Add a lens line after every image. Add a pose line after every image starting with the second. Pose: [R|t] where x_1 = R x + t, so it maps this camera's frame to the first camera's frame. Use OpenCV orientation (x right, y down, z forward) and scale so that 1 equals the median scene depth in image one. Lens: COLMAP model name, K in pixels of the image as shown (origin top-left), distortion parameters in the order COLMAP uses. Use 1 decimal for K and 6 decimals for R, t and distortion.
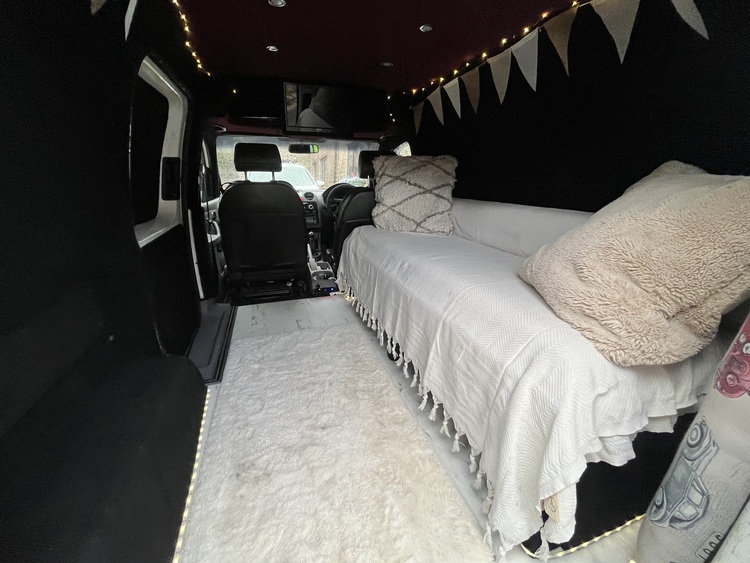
lens RADIAL K [[302.2, 0, 374.0], [0, 302.2, 278.0], [0, 0, 1]] dist [-0.011476, -0.000073]
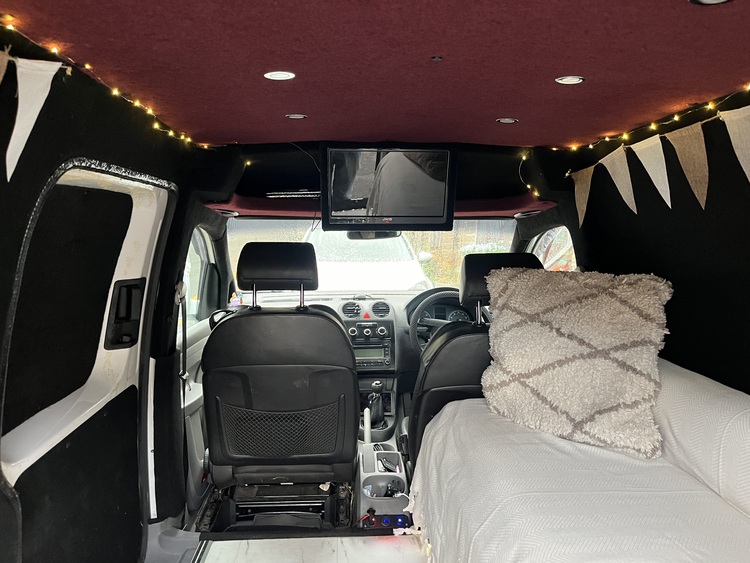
lens RADIAL K [[573.7, 0, 372.5], [0, 573.7, 284.7], [0, 0, 1]] dist [0.022887, -0.013762]
pose [[0.962178, 0.021425, -0.271579, 0.076077], [-0.081603, 0.973794, -0.212289, -0.162781], [0.259913, 0.226422, 0.938711, 0.056737]]
